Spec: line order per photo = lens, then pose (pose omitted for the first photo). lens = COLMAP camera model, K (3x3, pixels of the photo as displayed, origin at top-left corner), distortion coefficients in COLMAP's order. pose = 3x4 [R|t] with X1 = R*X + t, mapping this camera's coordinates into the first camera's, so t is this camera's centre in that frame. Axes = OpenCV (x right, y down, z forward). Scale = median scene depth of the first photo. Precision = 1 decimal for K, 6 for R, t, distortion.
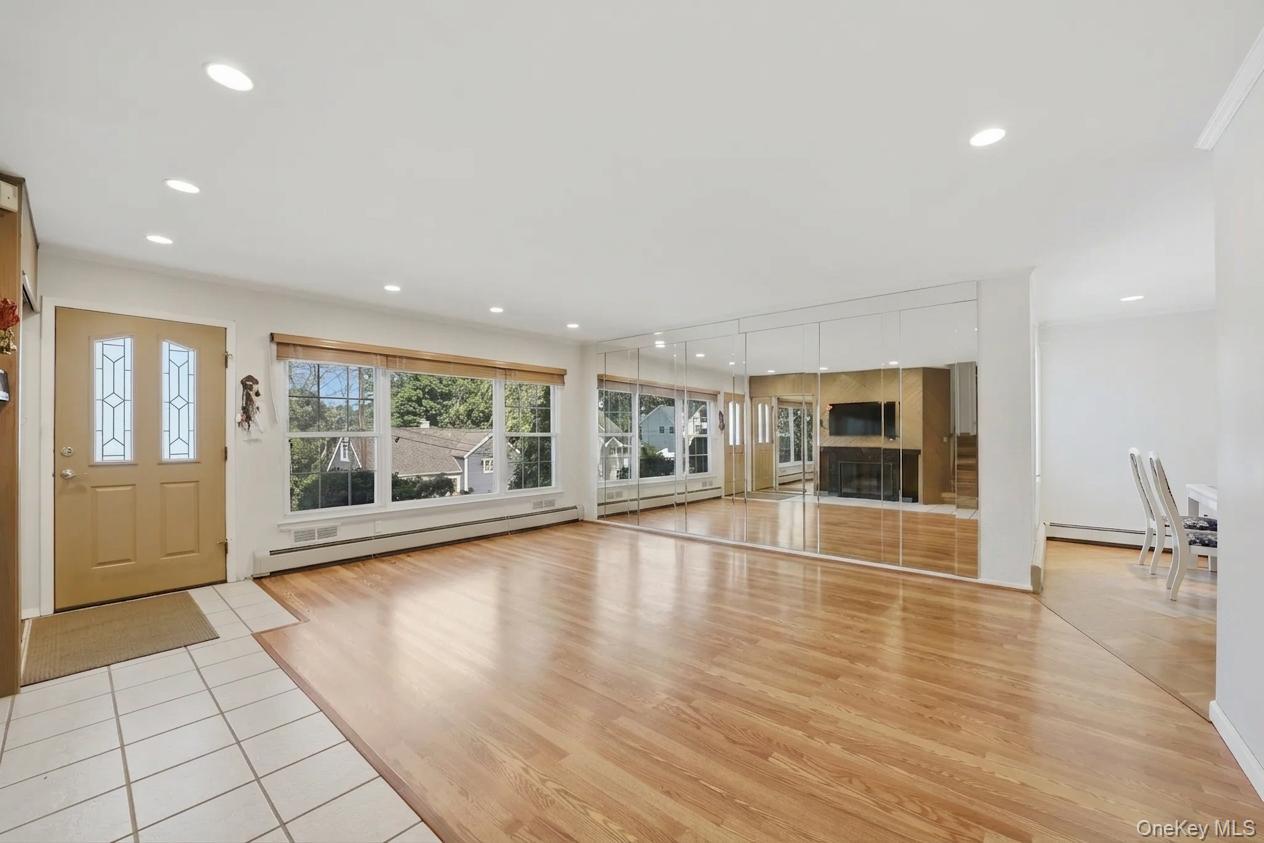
lens RADIAL K [[497.9, 0, 634.4], [0, 497.9, 431.1], [0, 0, 1]] dist [-0.027319, -0.000025]
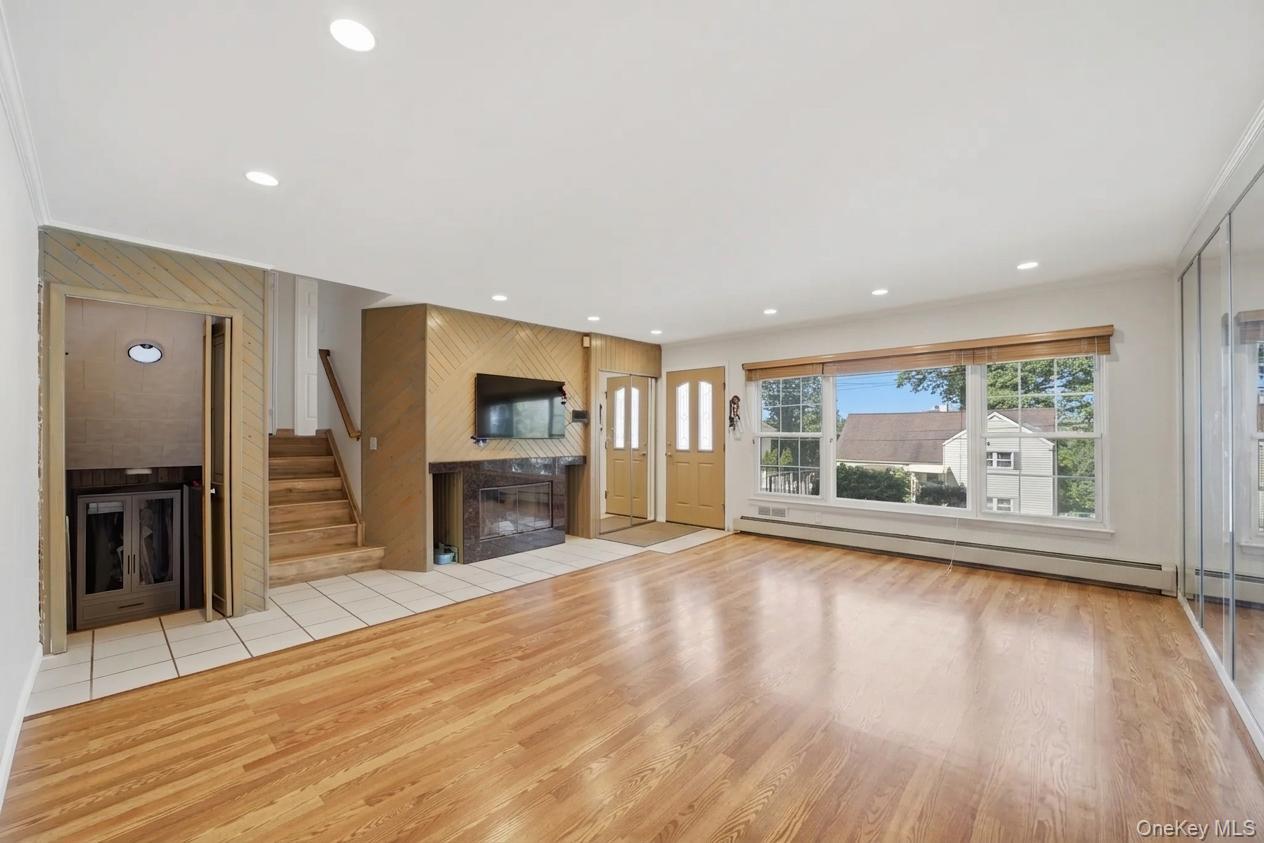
lens RADIAL K [[497.9, 0, 634.4], [0, 497.9, 431.1], [0, 0, 1]] dist [-0.027319, -0.000025]
pose [[-0.019226, -0.003044, -0.999811, 0.751581], [0.005091, 0.999982, -0.003143, -0.001530], [0.999802, -0.005151, -0.019210, 0.746845]]
